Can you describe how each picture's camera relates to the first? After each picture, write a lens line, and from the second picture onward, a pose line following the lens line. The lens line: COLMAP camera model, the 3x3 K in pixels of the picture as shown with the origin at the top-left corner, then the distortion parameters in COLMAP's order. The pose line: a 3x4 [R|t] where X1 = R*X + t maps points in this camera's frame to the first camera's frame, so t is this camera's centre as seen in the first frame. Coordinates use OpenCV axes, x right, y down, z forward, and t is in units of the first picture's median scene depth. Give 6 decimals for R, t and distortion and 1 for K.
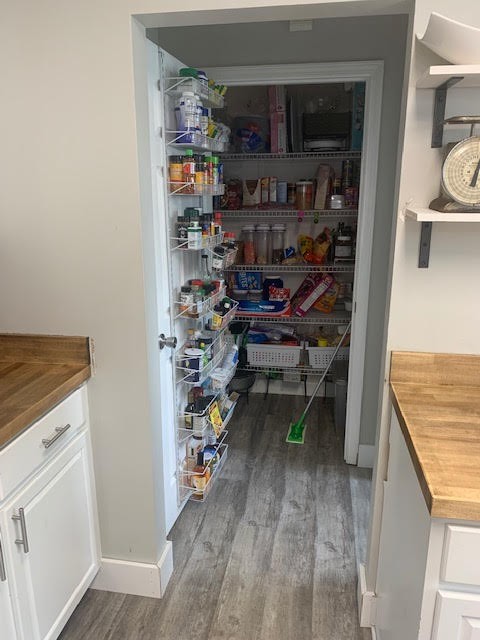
lens RADIAL K [[492.5, 0, 240.4], [0, 492.5, 322.8], [0, 0, 1]] dist [0.040108, -0.024033]
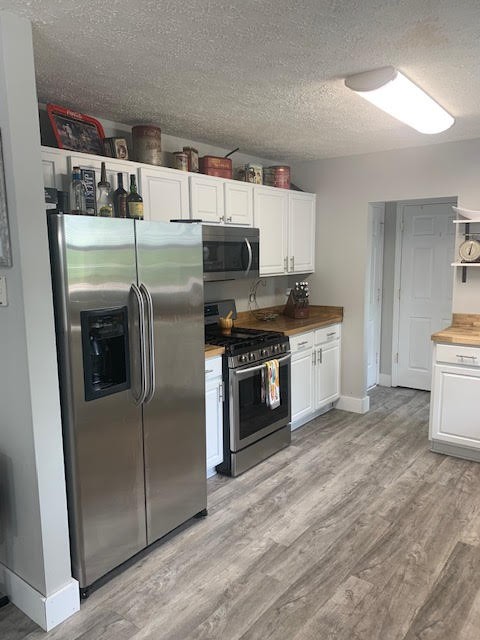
lens RADIAL K [[492.5, 0, 238.2], [0, 492.5, 320.0], [0, 0, 1]] dist [0.040108, -0.024033]
pose [[0.883975, 0.061695, -0.463446, 0.420023], [-0.105142, 0.992097, -0.068477, 0.326263], [0.455559, 0.109260, 0.883475, -1.566494]]
